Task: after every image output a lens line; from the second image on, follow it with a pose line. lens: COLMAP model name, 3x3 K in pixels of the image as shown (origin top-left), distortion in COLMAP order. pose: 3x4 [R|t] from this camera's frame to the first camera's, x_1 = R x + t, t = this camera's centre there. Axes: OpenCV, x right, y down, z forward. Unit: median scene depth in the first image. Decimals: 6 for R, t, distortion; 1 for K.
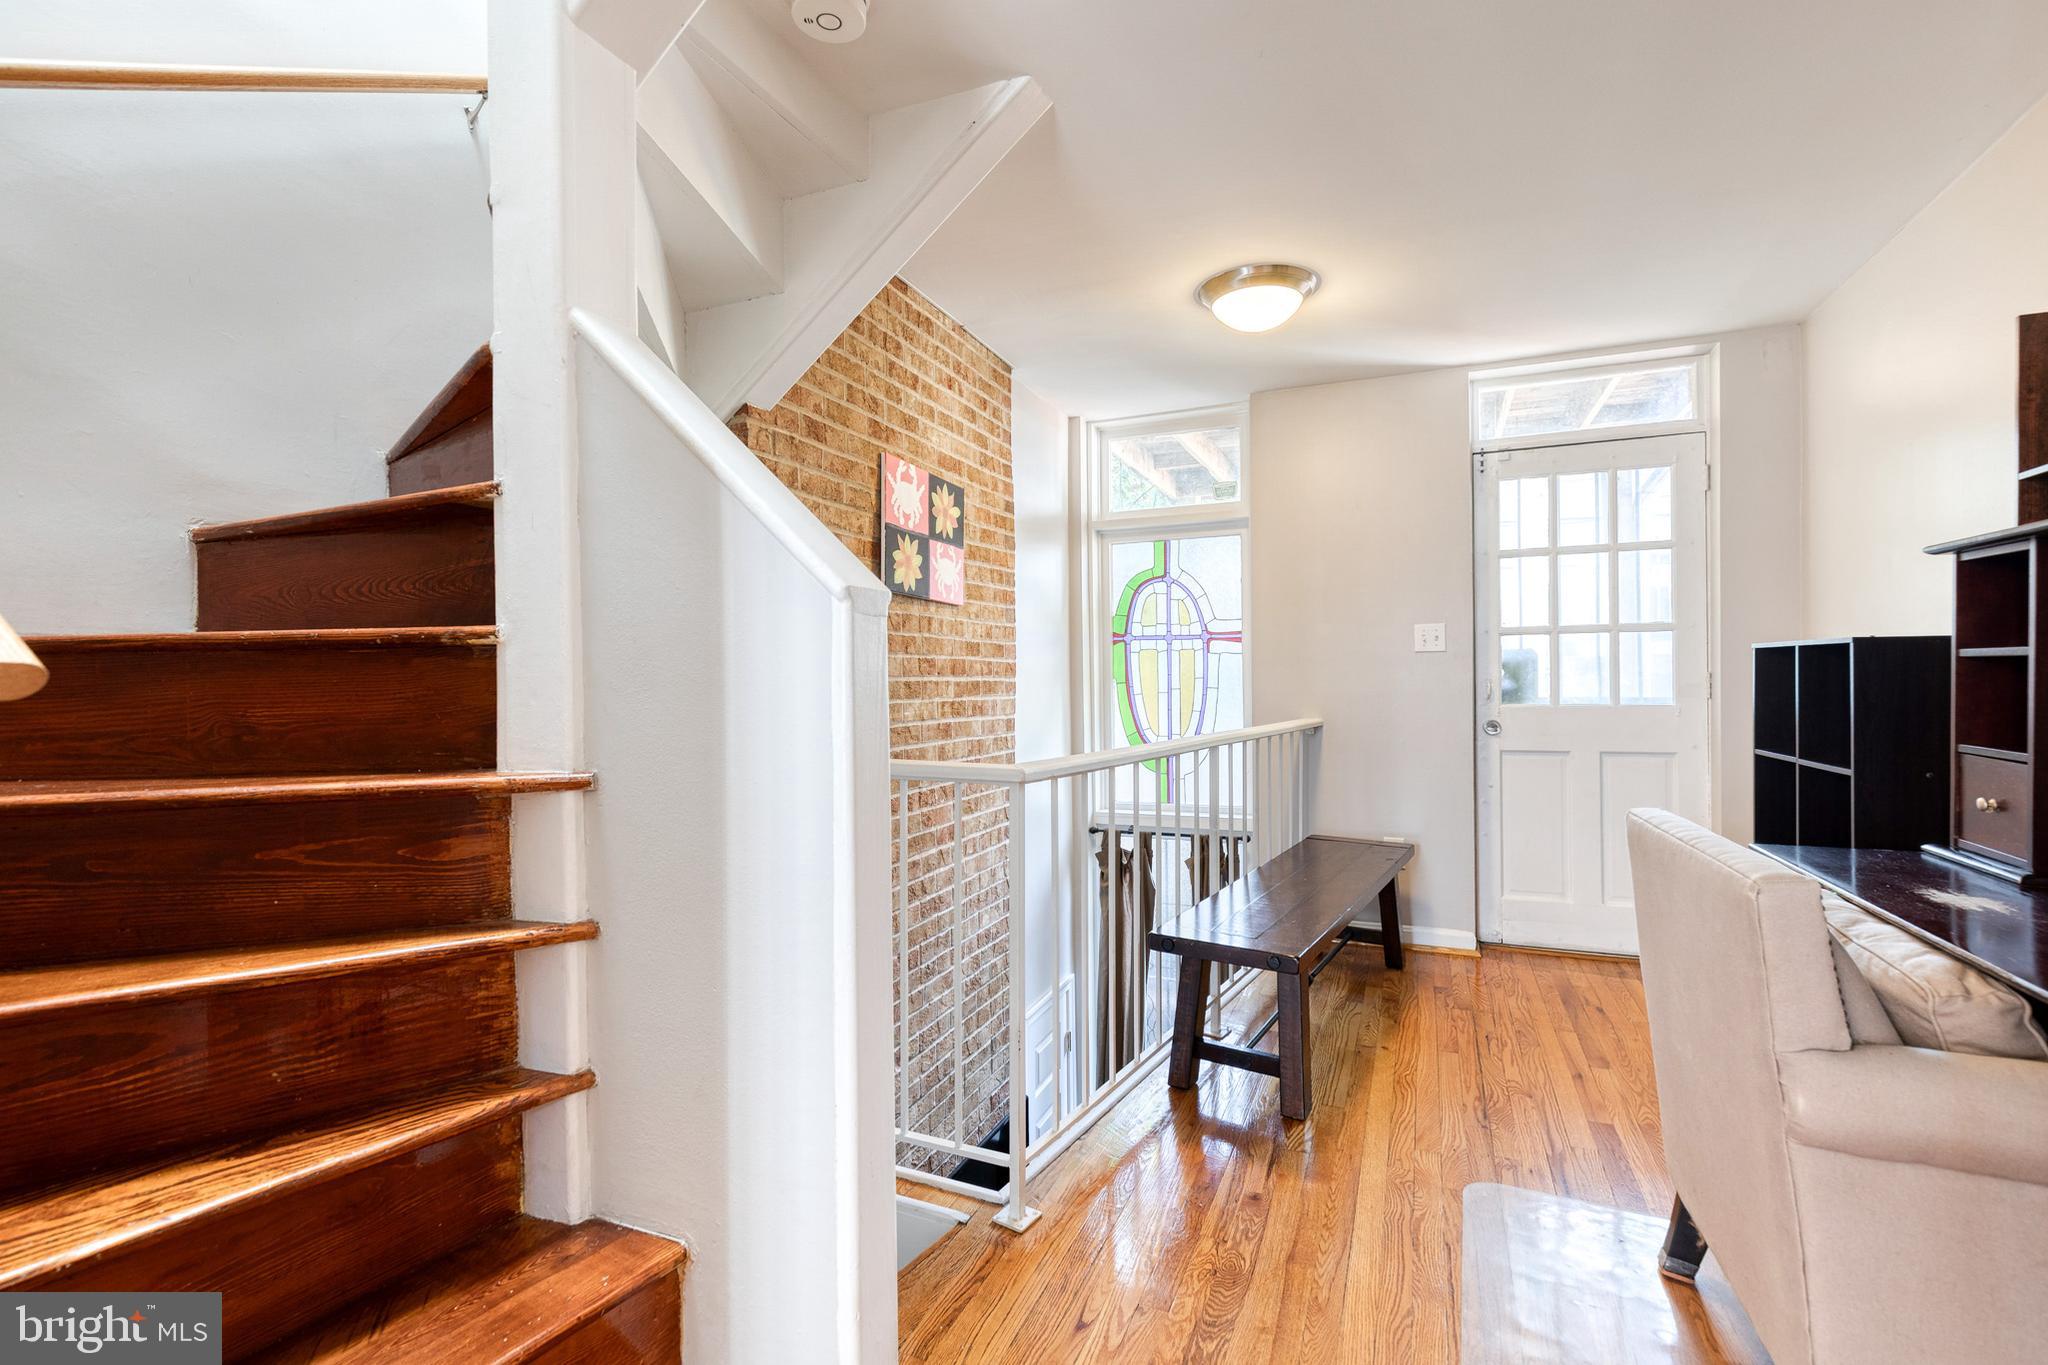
lens RADIAL K [[940.9, 0, 1029.8], [0, 940.9, 678.7], [0, 0, 1]] dist [0.009931, -0.002671]
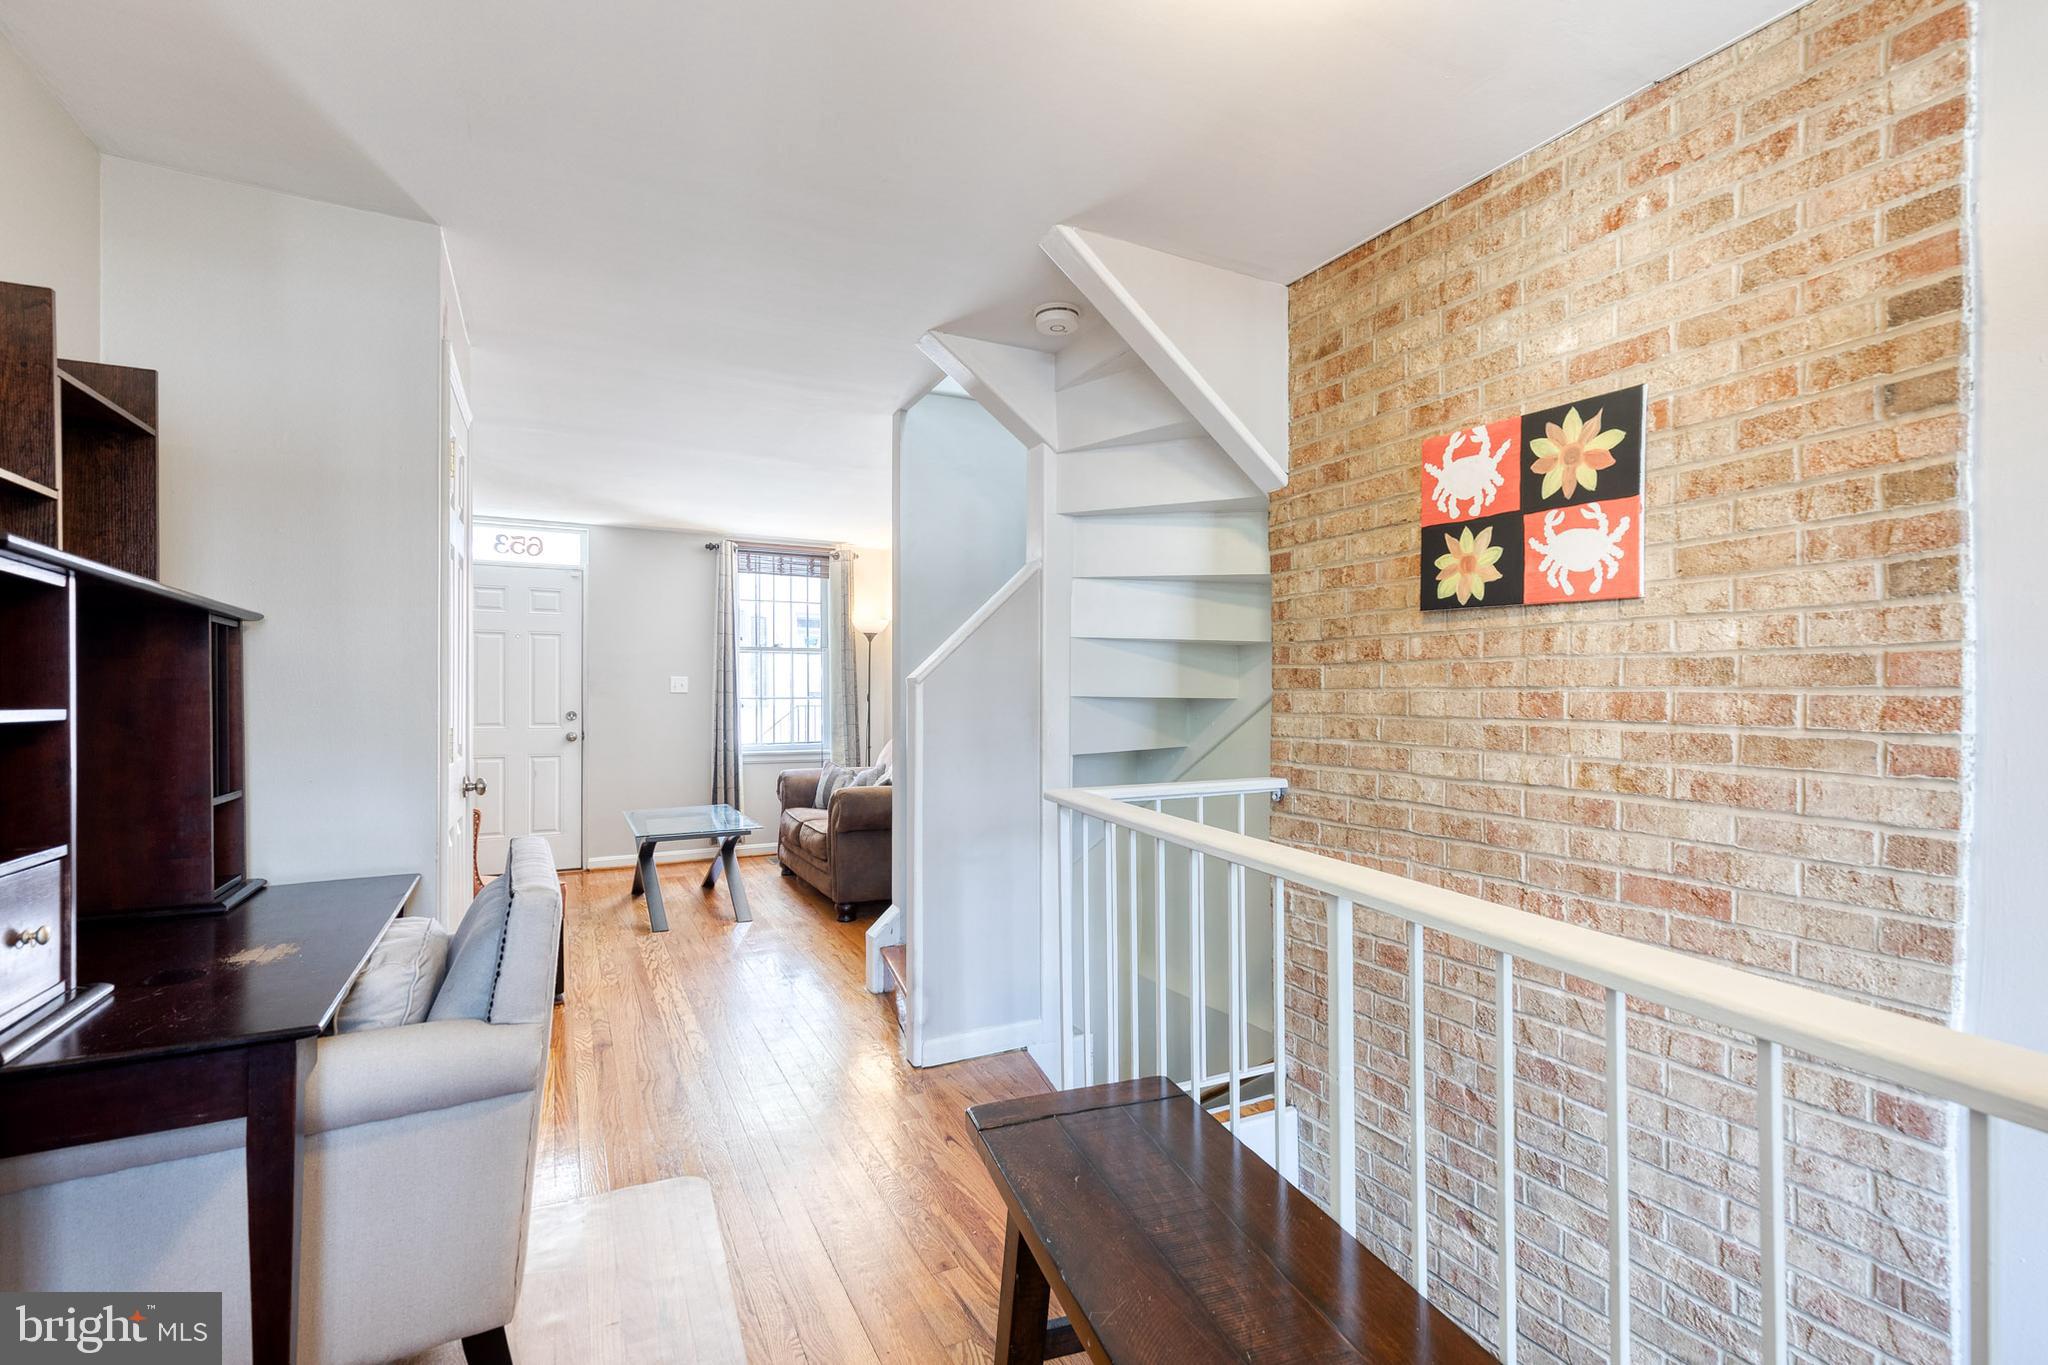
lens RADIAL K [[940.9, 0, 1050.7], [0, 940.9, 692.5], [0, 0, 1]] dist [0.009931, -0.002671]
pose [[-0.638870, 0.007257, -0.769281, 0.603859], [0.002993, 0.999971, 0.006948, -0.026998], [0.769309, 0.002137, -0.638873, 1.132825]]
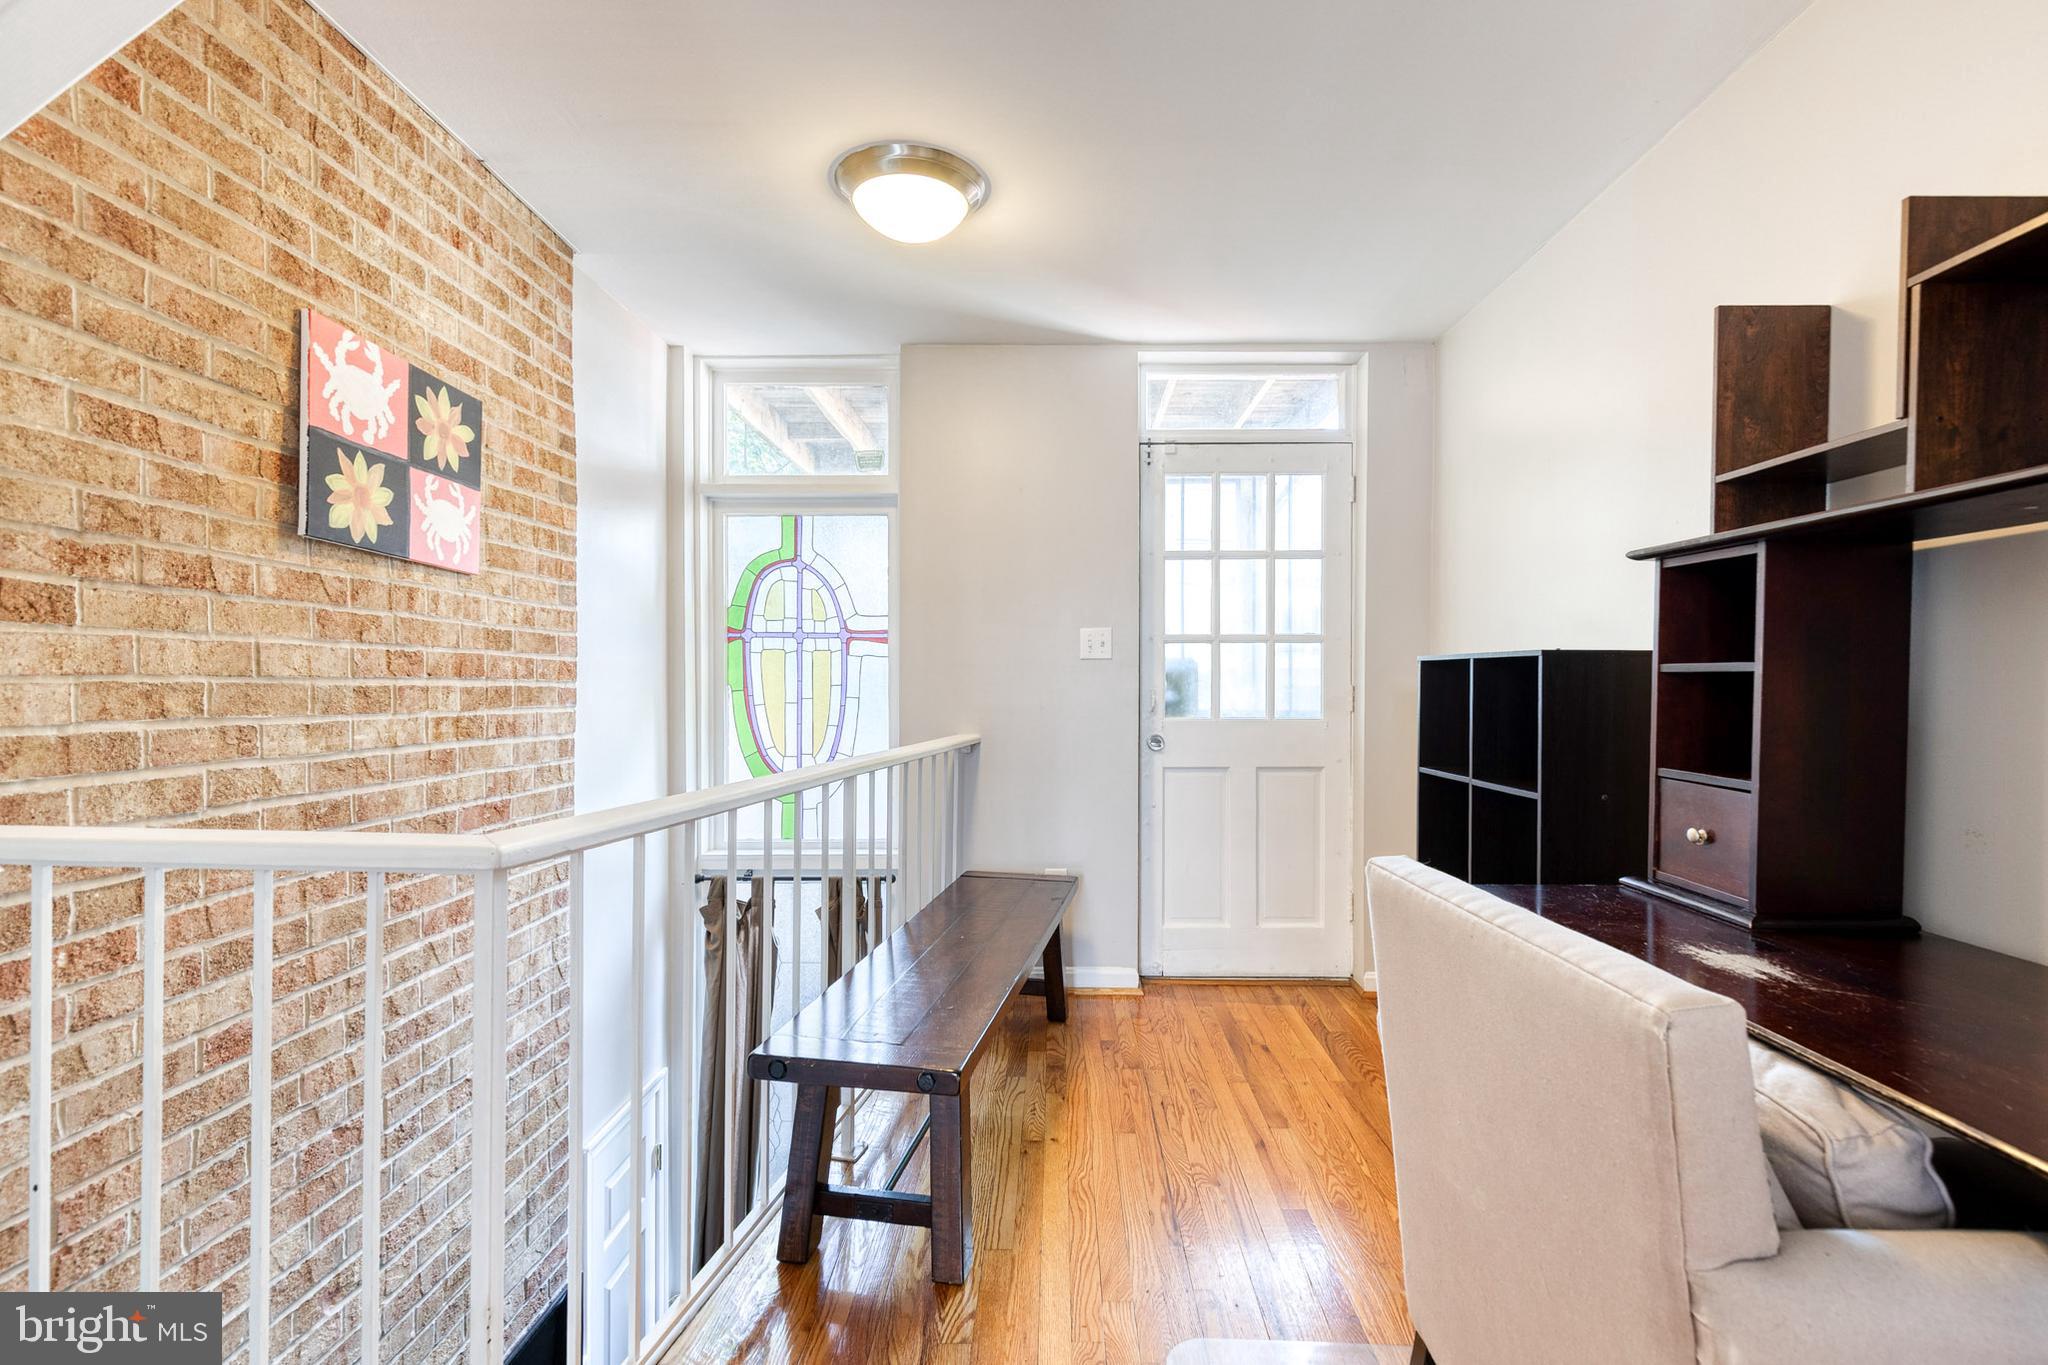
lens RADIAL K [[940.9, 0, 1054.8], [0, 940.9, 687.3], [0, 0, 1]] dist [0.009931, -0.002671]
pose [[0.921912, 0.009878, 0.387274, 0.050141], [-0.010636, 0.999943, -0.000187, -0.001362], [-0.387254, -0.003946, 0.921965, 0.223394]]
